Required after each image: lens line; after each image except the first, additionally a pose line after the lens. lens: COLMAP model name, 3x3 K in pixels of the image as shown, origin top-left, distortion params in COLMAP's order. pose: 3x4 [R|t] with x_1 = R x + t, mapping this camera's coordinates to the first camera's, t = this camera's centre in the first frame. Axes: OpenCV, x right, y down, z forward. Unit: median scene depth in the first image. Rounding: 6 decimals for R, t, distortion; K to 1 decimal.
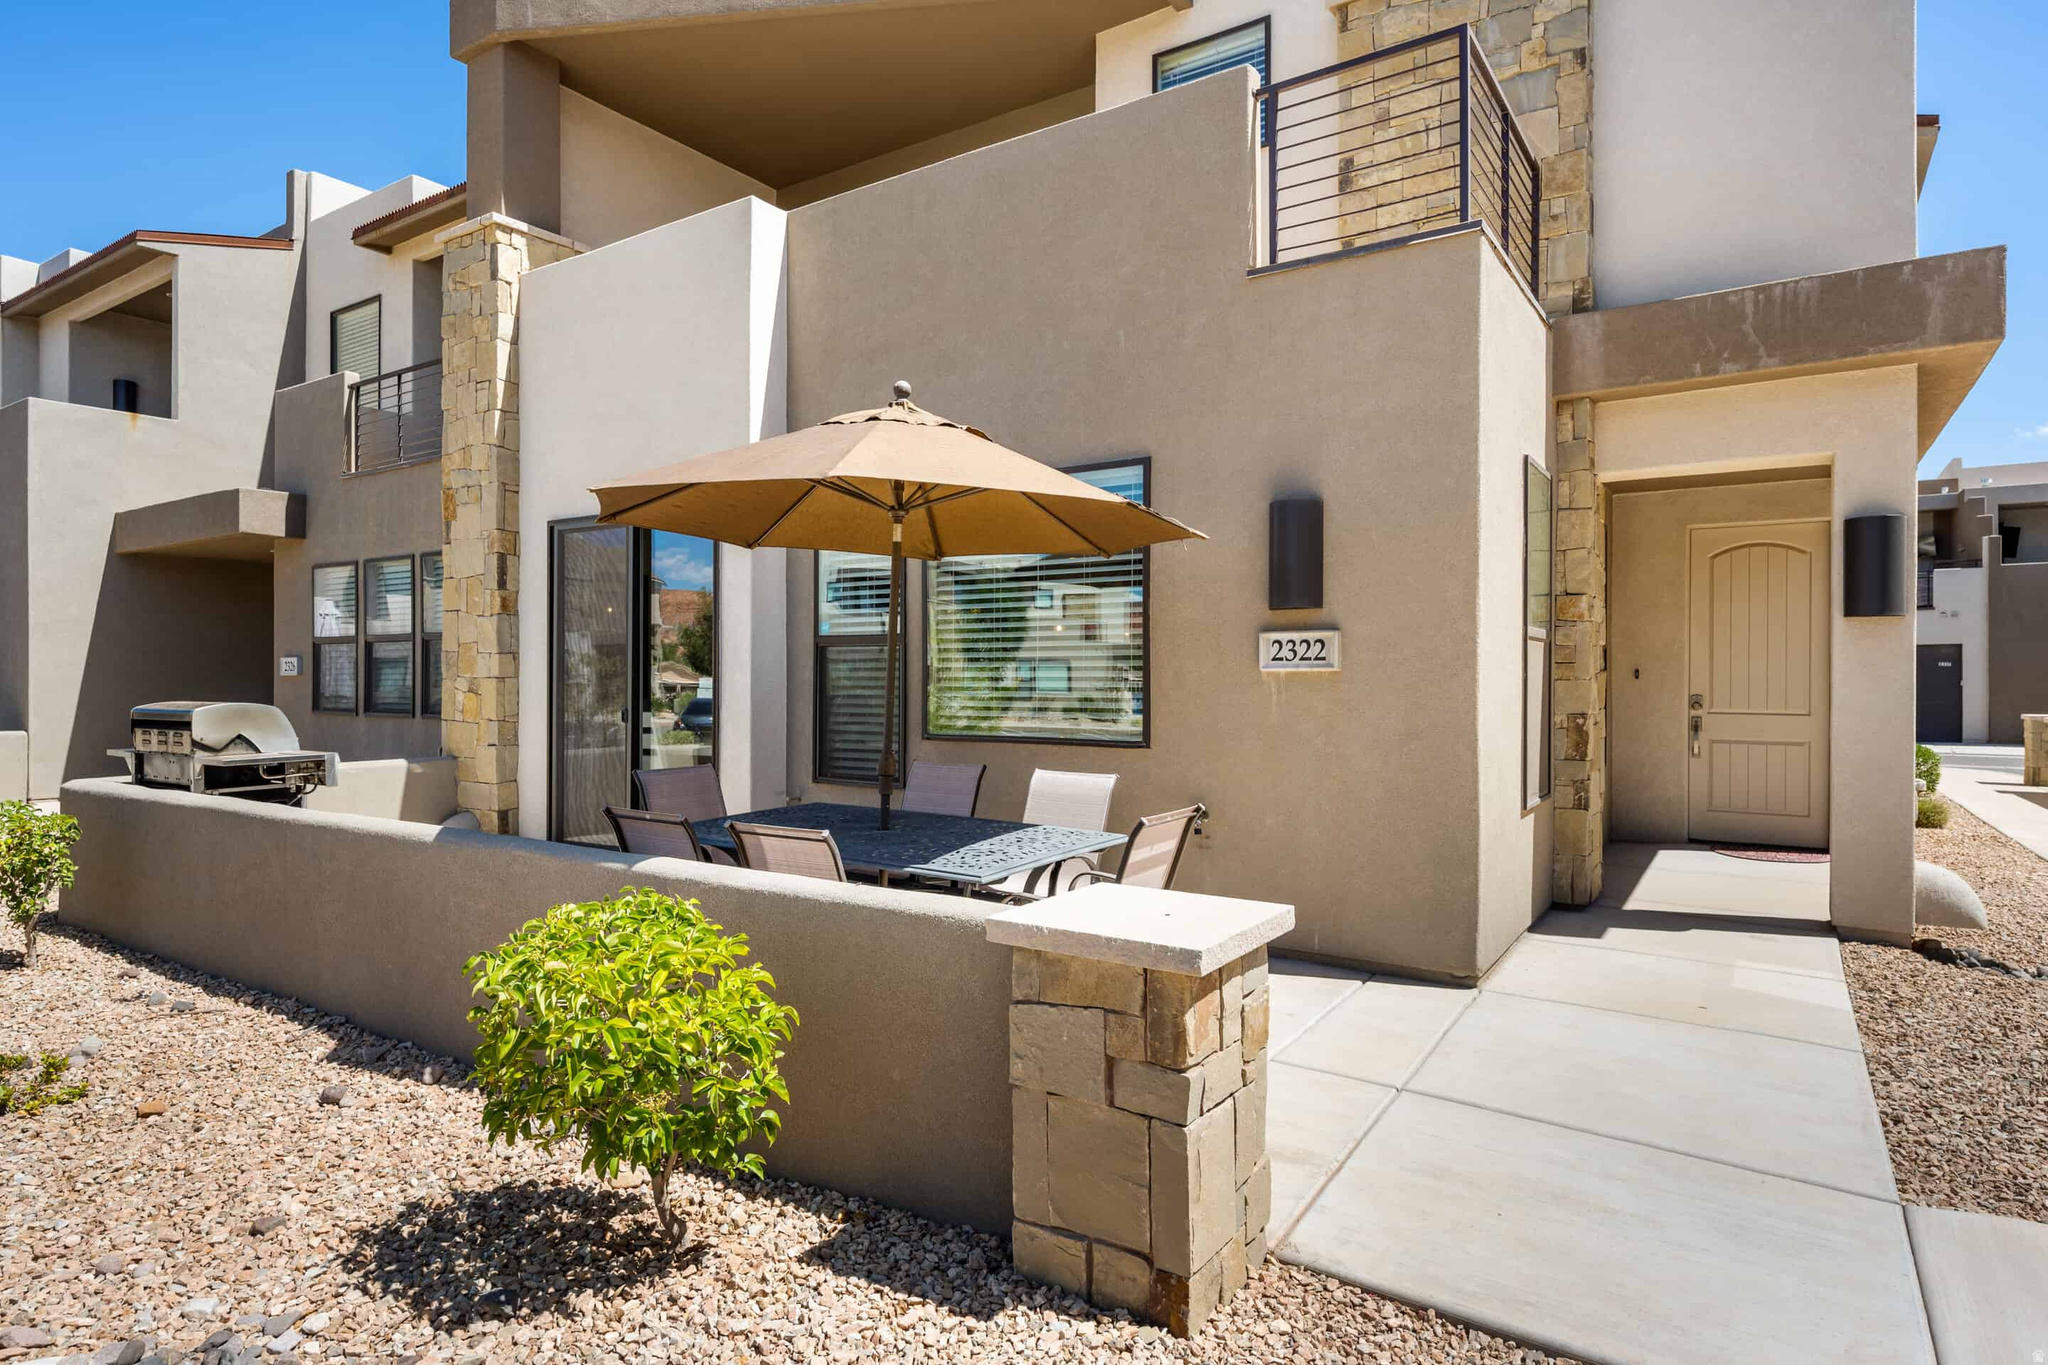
lens RADIAL K [[1084.3, 0, 1027.3], [0, 1084.3, 677.6], [0, 0, 1]] dist [-0.001988, 0.000210]
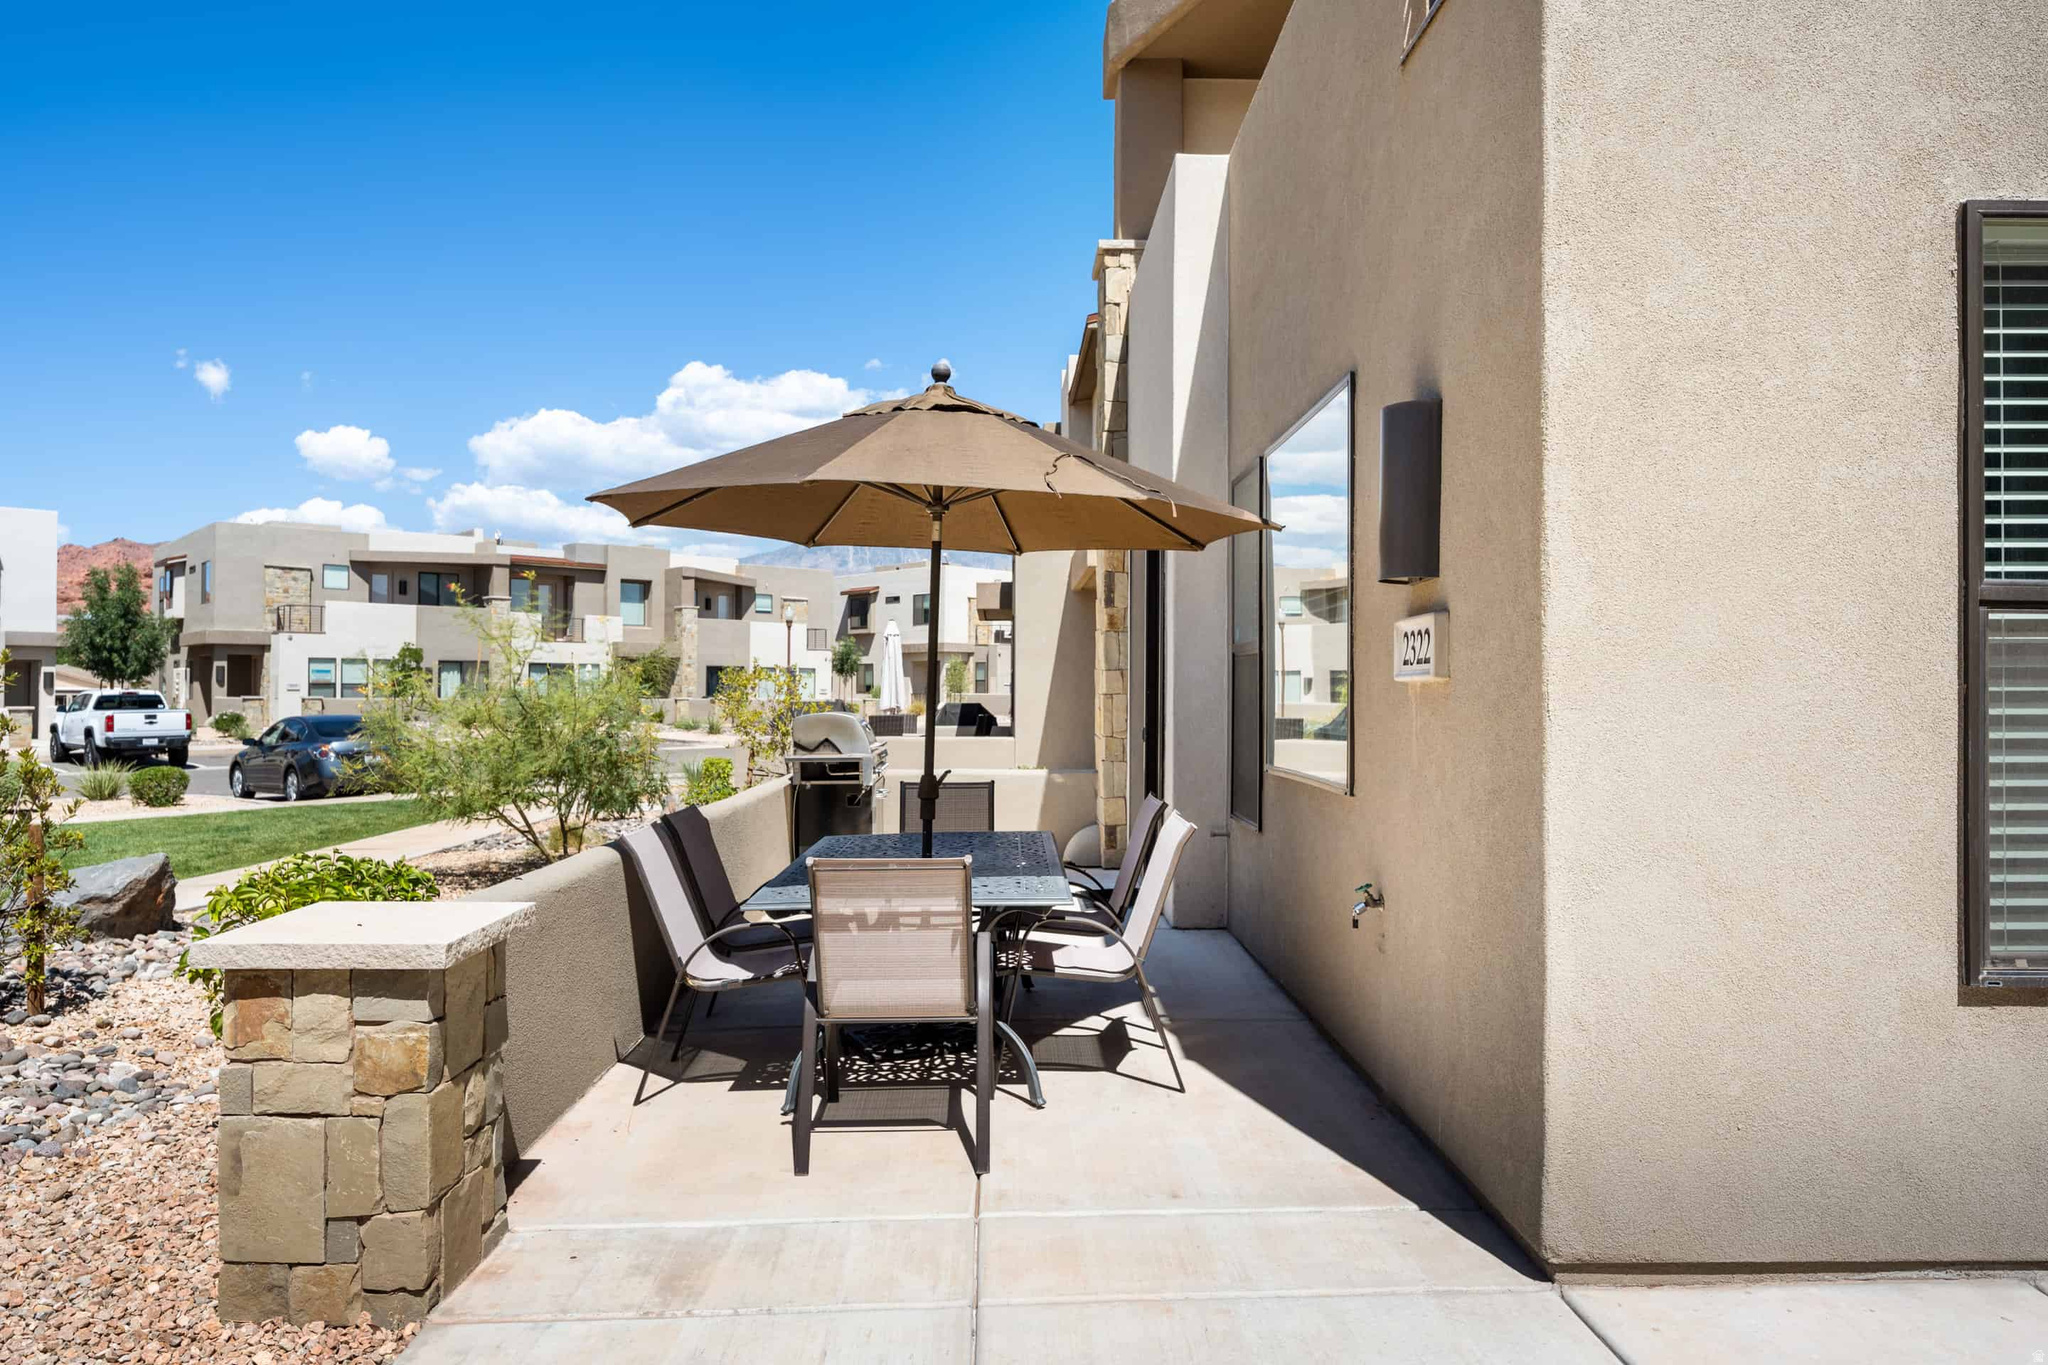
lens RADIAL K [[1261.1, 0, 1029.2], [0, 1261.1, 686.0], [0, 0, 1]] dist [0.003936, 0.000606]
pose [[0.585310, -0.004181, -0.810799, 0.429378], [-0.002265, 0.999974, -0.006792, 0.000910], [0.810807, 0.005812, 0.585285, 0.246852]]
